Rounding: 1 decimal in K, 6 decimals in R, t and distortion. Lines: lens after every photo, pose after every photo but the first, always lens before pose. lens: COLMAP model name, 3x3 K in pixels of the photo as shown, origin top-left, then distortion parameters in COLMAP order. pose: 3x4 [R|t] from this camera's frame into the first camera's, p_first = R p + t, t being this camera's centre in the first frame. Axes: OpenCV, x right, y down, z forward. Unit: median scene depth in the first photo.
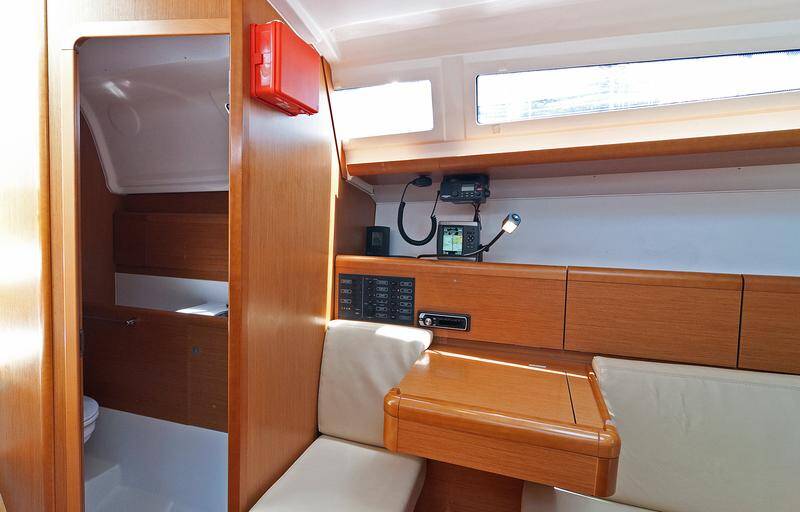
lens RADIAL K [[518.9, 0, 400.1], [0, 518.9, 274.5], [0, 0, 1]] dist [0.002954, 0.000106]
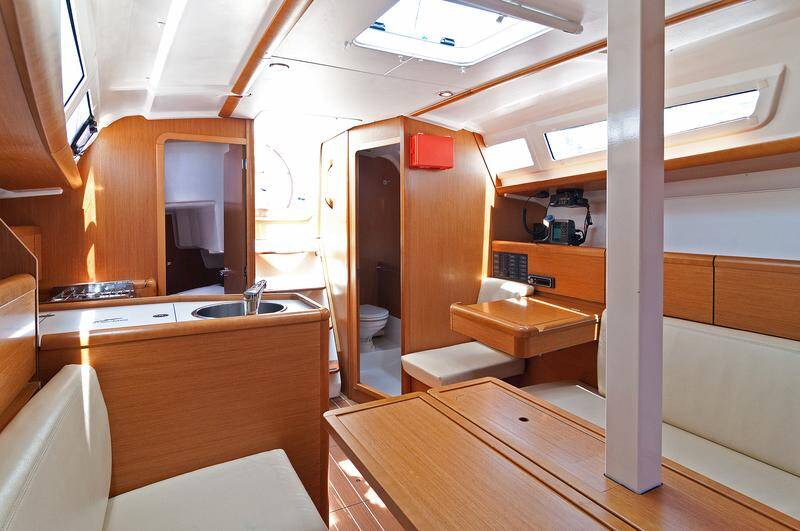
lens RADIAL K [[433.5, 0, 400.0], [0, 433.5, 265.5], [0, 0, 1]] dist [-0.001215, -0.001027]
pose [[0.766633, 0.049623, -0.640166, 0.607675], [-0.050695, 0.998575, 0.016696, 0.040534], [0.640082, 0.019654, 0.768055, -0.321456]]
